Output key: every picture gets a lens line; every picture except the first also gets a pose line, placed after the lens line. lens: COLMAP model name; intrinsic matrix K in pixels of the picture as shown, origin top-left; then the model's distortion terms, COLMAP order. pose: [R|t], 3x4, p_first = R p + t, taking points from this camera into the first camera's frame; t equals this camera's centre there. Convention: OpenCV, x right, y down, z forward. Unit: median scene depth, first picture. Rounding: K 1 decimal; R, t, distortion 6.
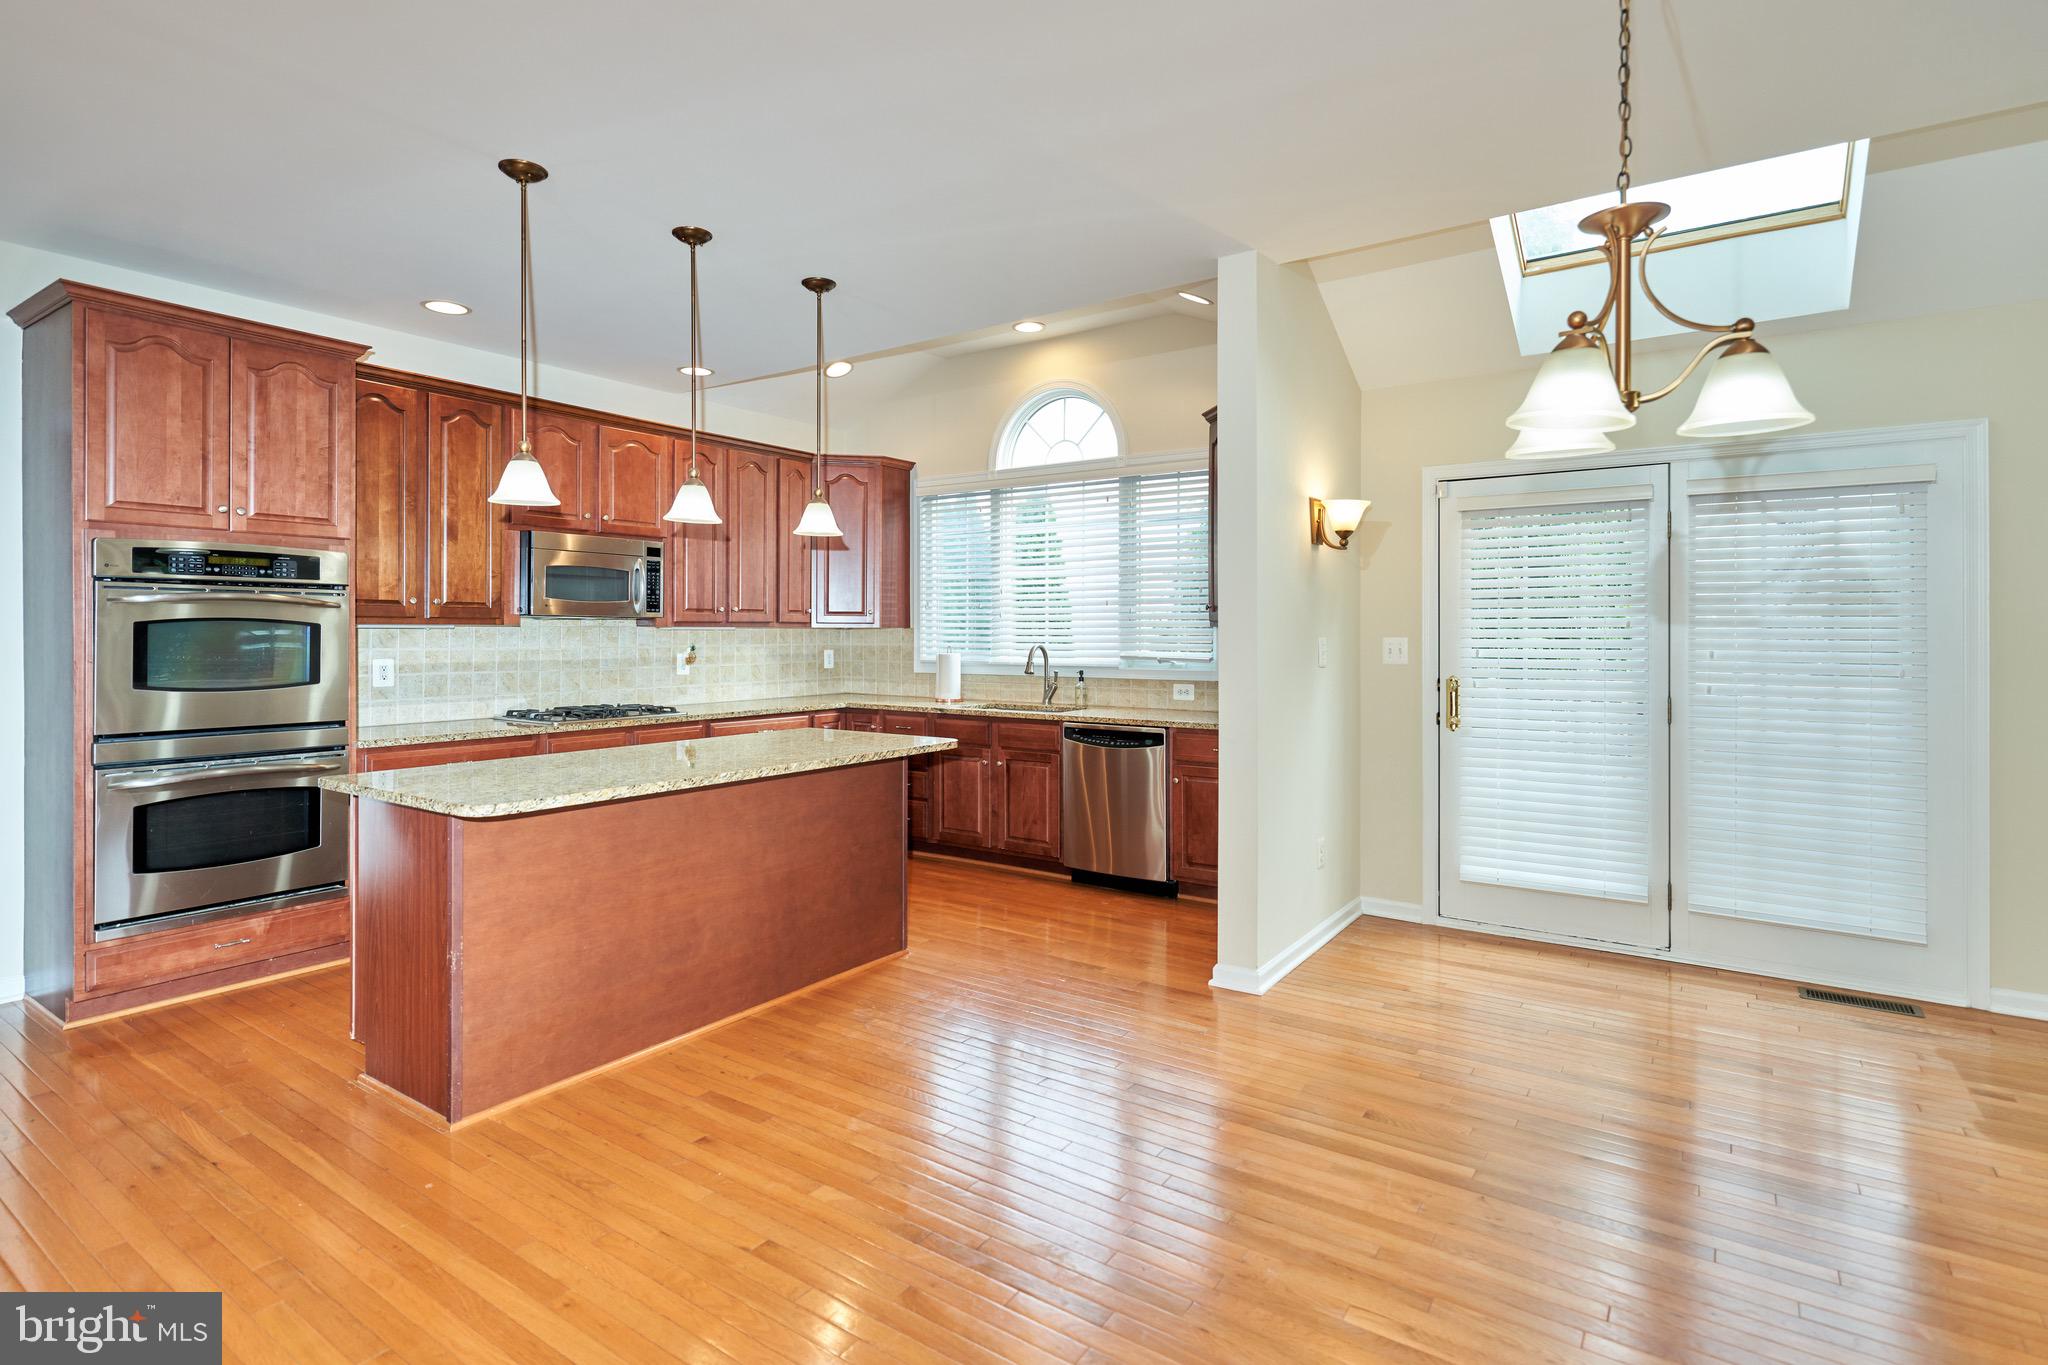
lens RADIAL K [[993.9, 0, 1011.1], [0, 993.9, 636.1], [0, 0, 1]] dist [0.000486, 0.000935]
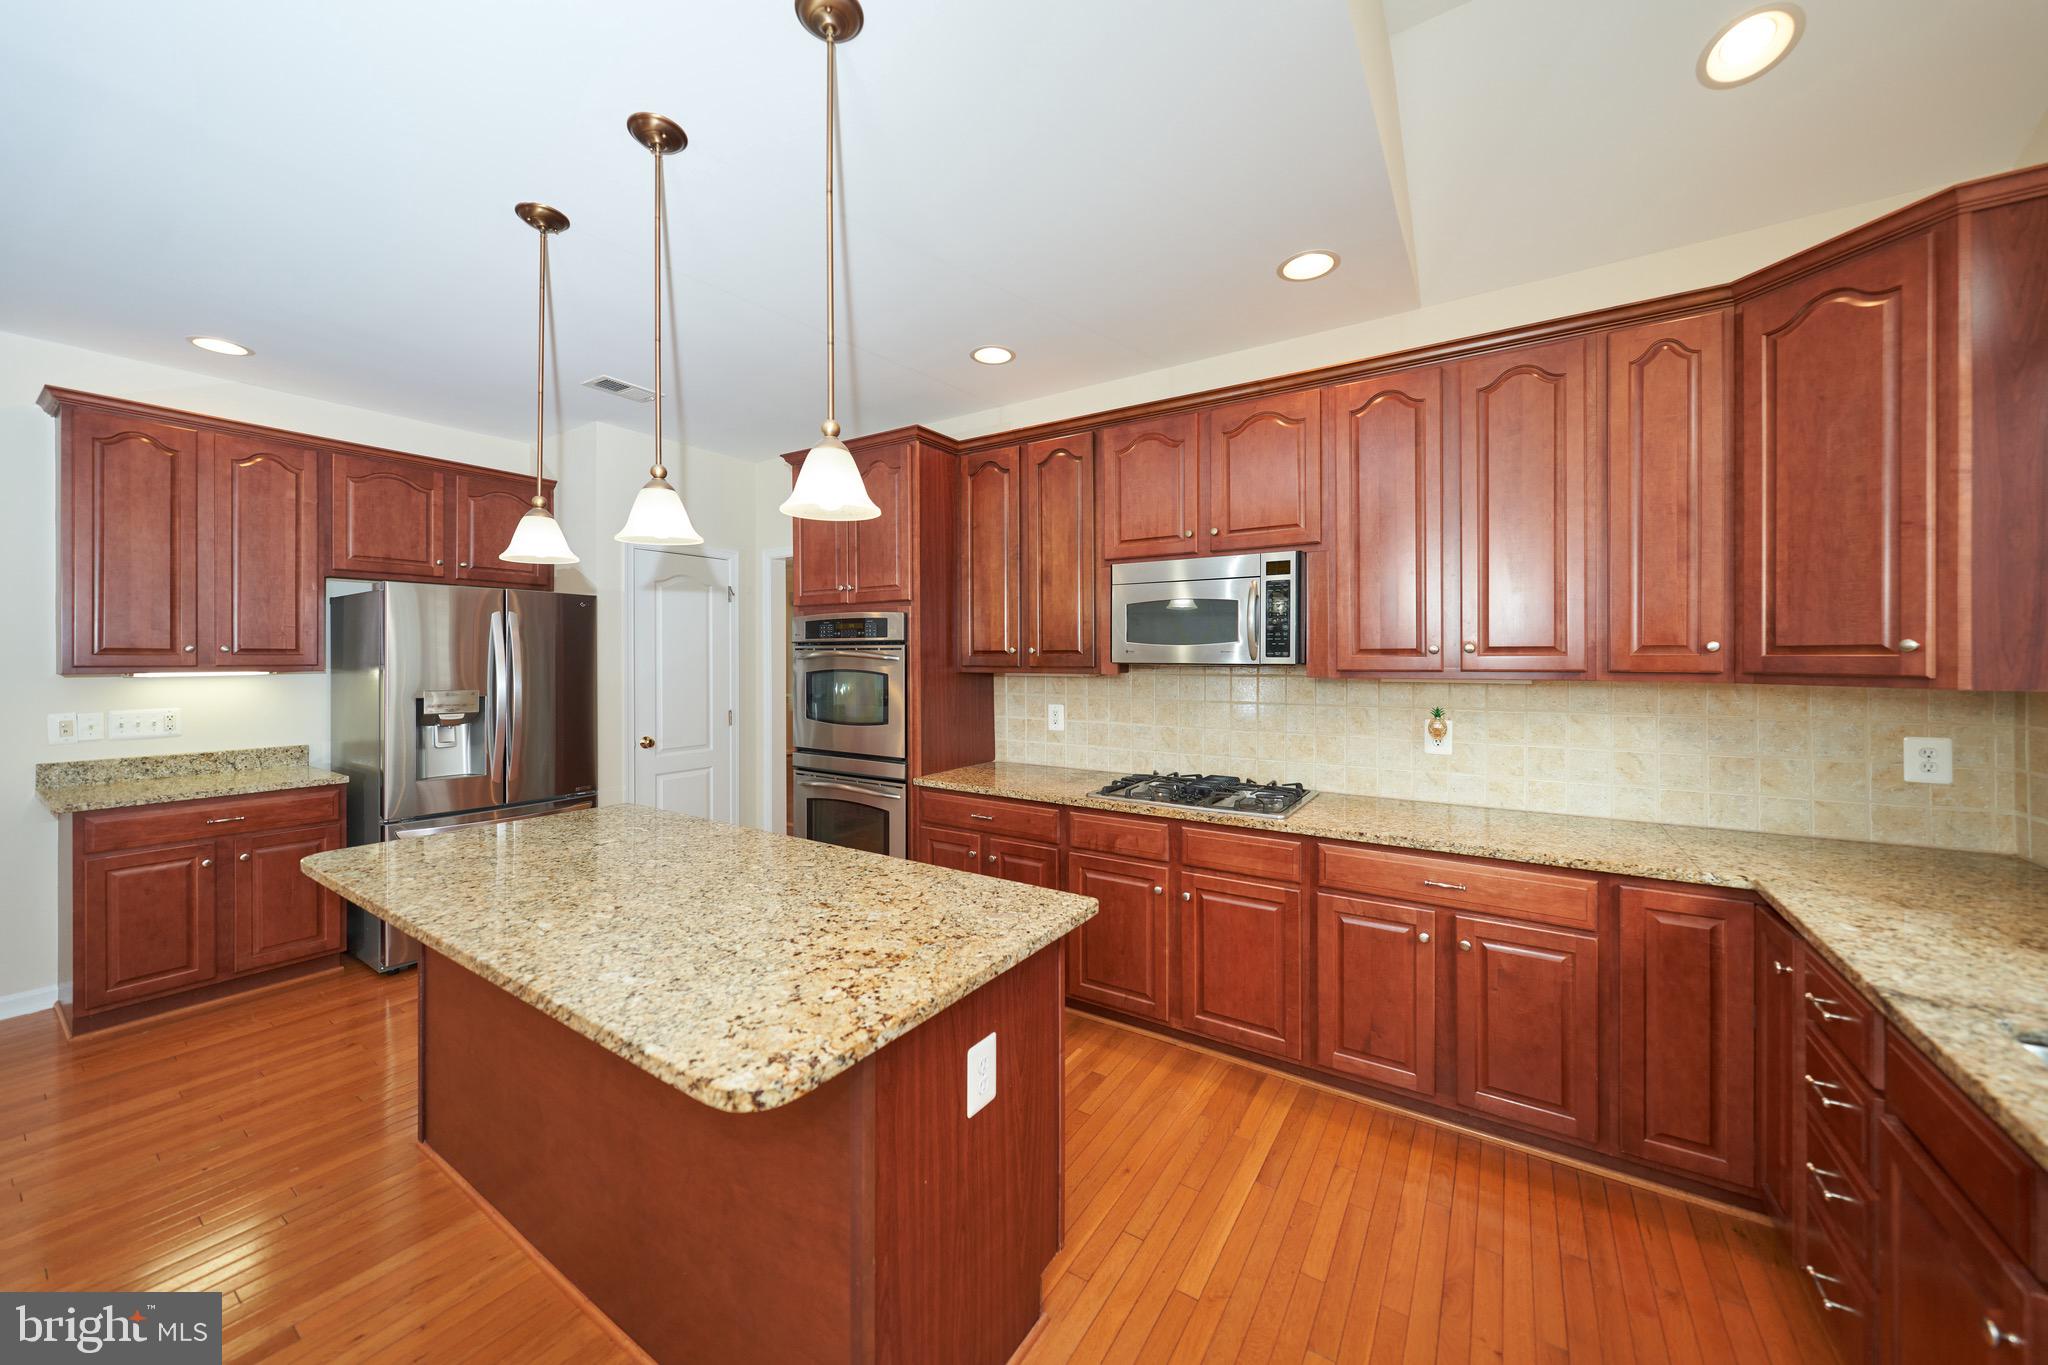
lens RADIAL K [[740.0, 0, 1058.0], [0, 740.0, 661.8], [0, 0, 1]] dist [-0.001823, 0.000554]
pose [[0.034659, 0.001709, -0.999398, 0.162064], [-0.004288, 0.999990, 0.001562, -0.024701], [0.999390, 0.004231, 0.034666, 0.985186]]
